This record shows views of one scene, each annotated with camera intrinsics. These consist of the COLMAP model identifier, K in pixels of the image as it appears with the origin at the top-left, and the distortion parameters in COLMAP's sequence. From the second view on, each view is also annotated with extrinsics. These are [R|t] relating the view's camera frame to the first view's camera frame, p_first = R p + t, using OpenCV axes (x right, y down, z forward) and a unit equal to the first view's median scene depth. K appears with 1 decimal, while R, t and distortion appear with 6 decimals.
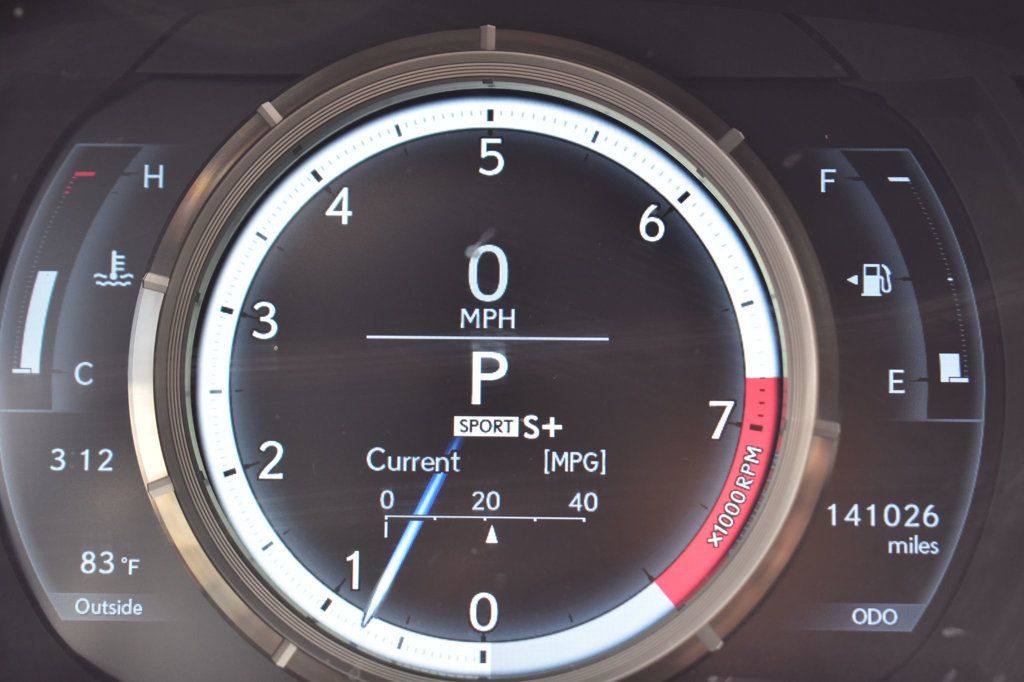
lens RADIAL K [[2274.1, 0, 496.0], [0, 2274.1, 337.3], [0, 0, 1]] dist [0.034406, 0.000000]
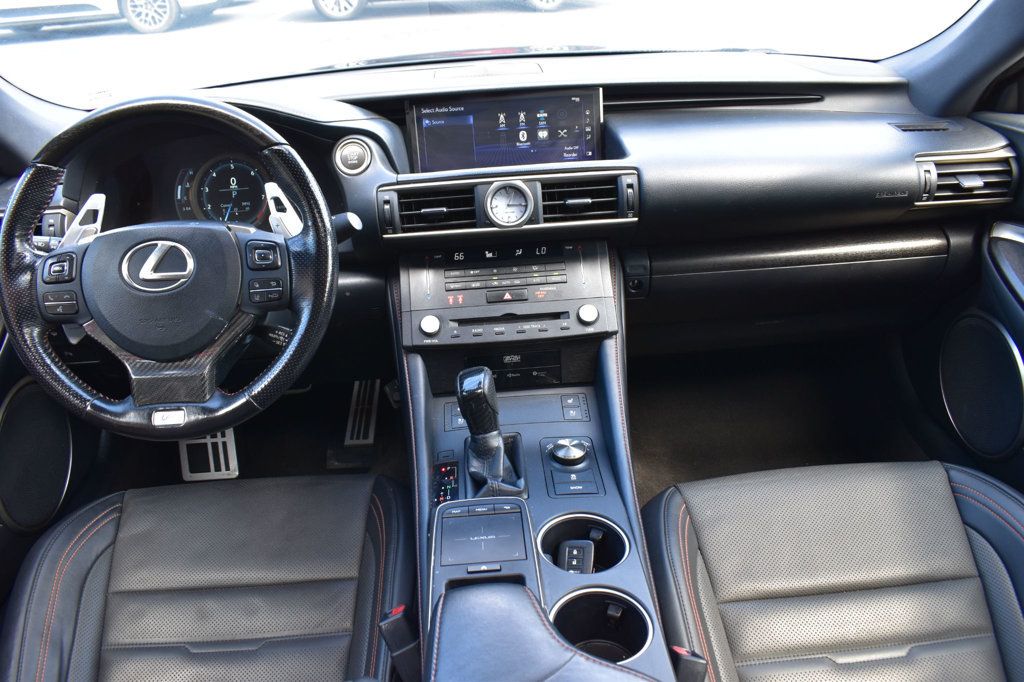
lens RADIAL K [[800.6, 0, 508.2], [0, 800.6, 340.6], [0, 0, 1]] dist [-0.098610, 0.014752]
pose [[0.994231, -0.086025, 0.064065, 0.745750], [0.067893, 0.967137, 0.245024, -0.101152], [-0.083038, -0.239261, 0.967398, -1.942300]]
